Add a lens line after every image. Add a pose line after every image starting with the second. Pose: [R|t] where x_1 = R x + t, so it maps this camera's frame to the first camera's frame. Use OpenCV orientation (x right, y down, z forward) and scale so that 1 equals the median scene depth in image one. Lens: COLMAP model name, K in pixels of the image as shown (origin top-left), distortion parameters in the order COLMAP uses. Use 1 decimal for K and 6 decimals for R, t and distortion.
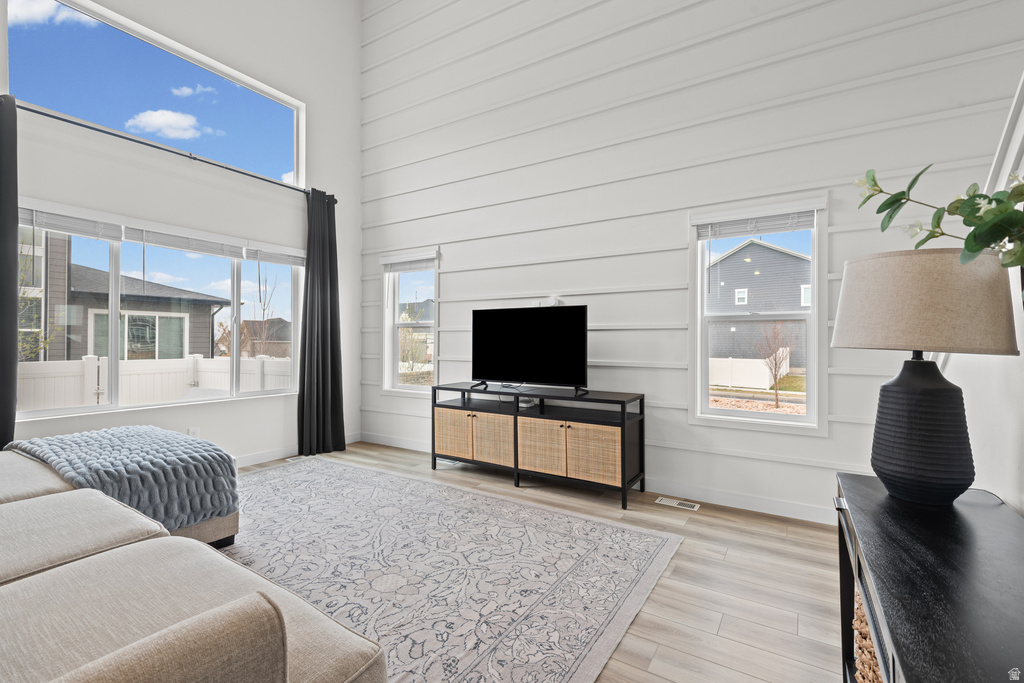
lens RADIAL K [[462.8, 0, 510.3], [0, 462.8, 343.3], [0, 0, 1]] dist [0.025975, -0.009382]
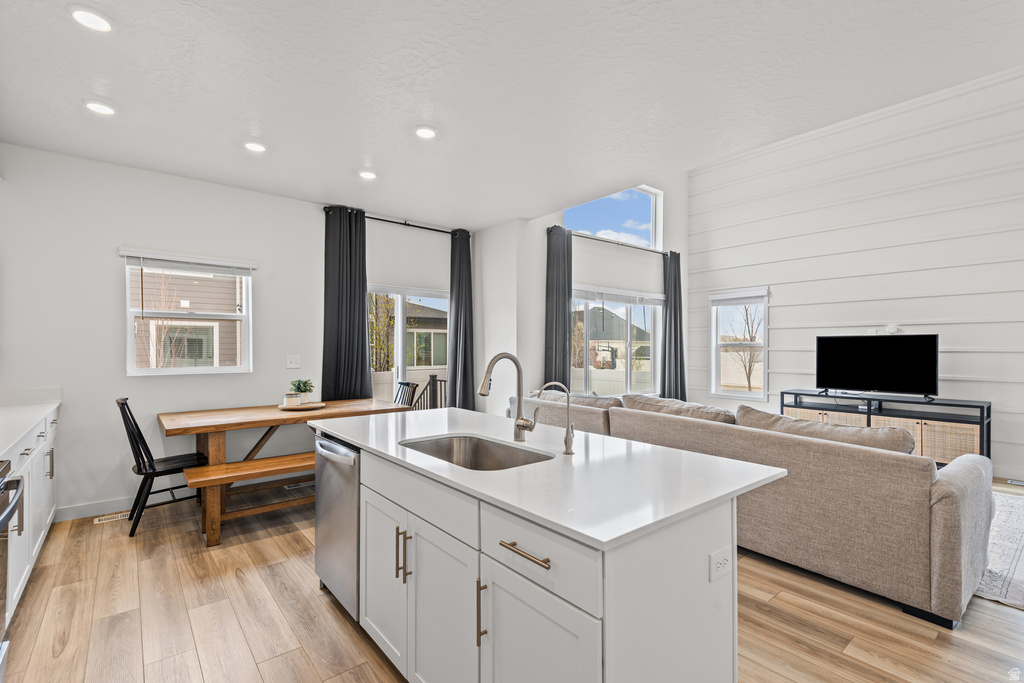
lens RADIAL K [[462.8, 0, 512.0], [0, 462.8, 357.8], [0, 0, 1]] dist [0.025975, -0.009382]
pose [[0.946723, 0.003389, -0.322031, -0.578944], [0.002175, 0.999855, 0.016917, -0.040542], [0.322042, -0.016716, 0.946578, -0.700213]]
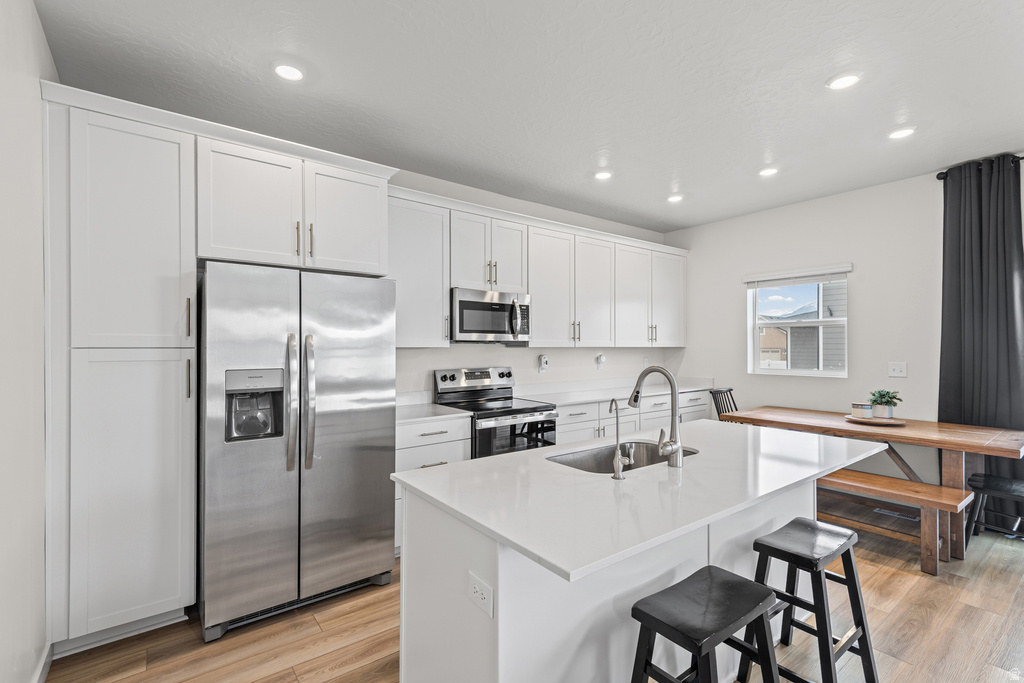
lens RADIAL K [[462.8, 0, 521.0], [0, 462.8, 349.2], [0, 0, 1]] dist [0.025975, -0.009382]
pose [[-0.338567, 0.001236, -0.940942, -0.210759], [-0.004029, 0.999988, 0.002763, -0.056440], [0.940934, 0.004727, -0.338558, -0.137003]]
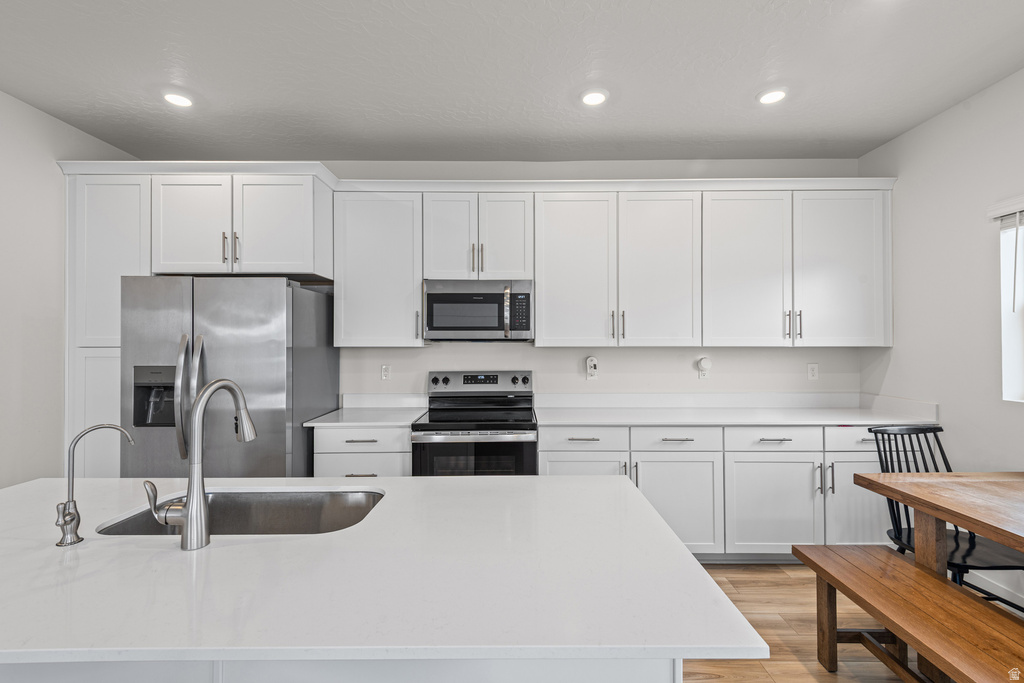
lens RADIAL K [[462.8, 0, 522.6], [0, 462.8, 340.2], [0, 0, 1]] dist [0.025975, -0.009382]
pose [[-0.844469, -0.008930, -0.535530, -0.777288], [-0.004803, 0.999947, -0.009101, -0.062132], [0.535583, -0.005114, -0.844467, 0.233758]]
